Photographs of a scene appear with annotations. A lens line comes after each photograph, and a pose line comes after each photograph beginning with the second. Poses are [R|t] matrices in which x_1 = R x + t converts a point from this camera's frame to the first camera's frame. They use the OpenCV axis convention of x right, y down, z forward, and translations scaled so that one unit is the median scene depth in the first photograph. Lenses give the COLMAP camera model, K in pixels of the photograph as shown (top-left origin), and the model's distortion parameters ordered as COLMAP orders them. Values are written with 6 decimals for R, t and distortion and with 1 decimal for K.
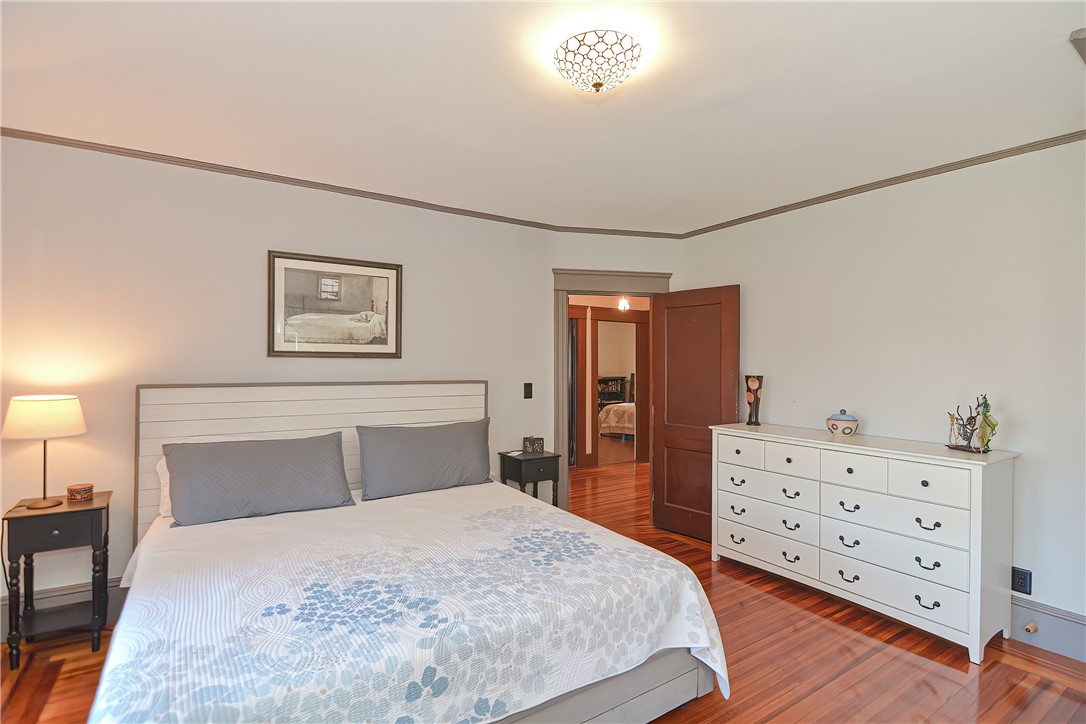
lens RADIAL K [[520.5, 0, 540.8], [0, 520.5, 363.6], [0, 0, 1]] dist [-0.014021, -0.000658]
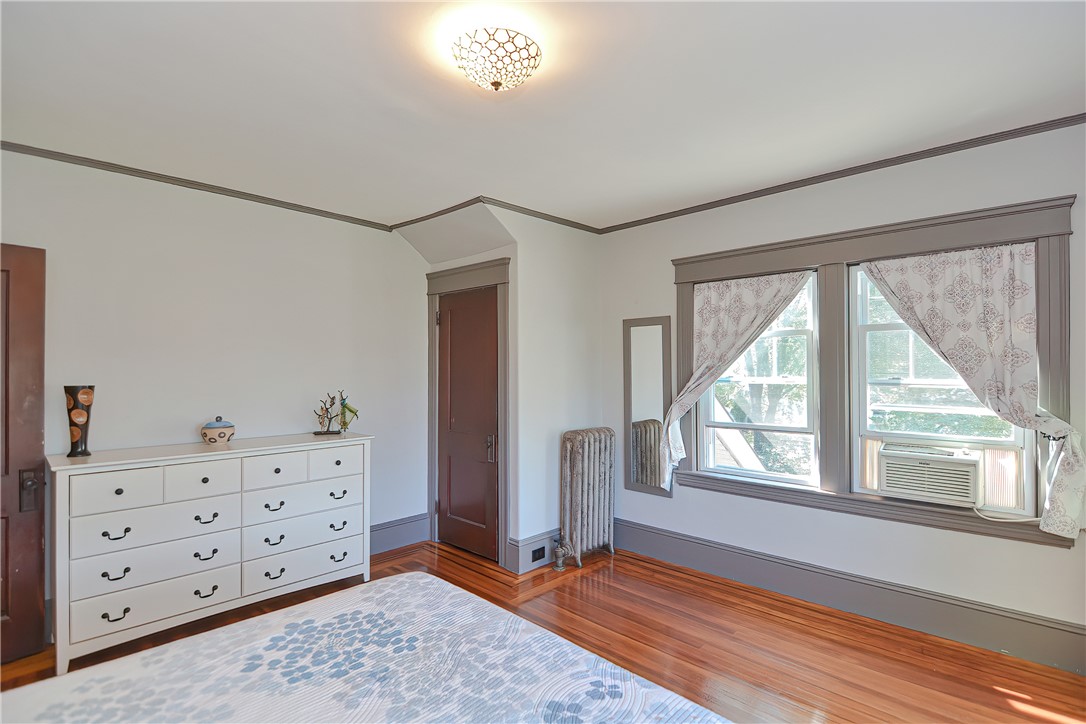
lens RADIAL K [[520.5, 0, 540.8], [0, 520.5, 363.6], [0, 0, 1]] dist [-0.014021, -0.000658]
pose [[-0.221420, 0.002686, 0.975175, -0.695528], [0.003532, 0.999992, -0.001953, -0.007282], [-0.975172, 0.003012, -0.221427, 0.909517]]
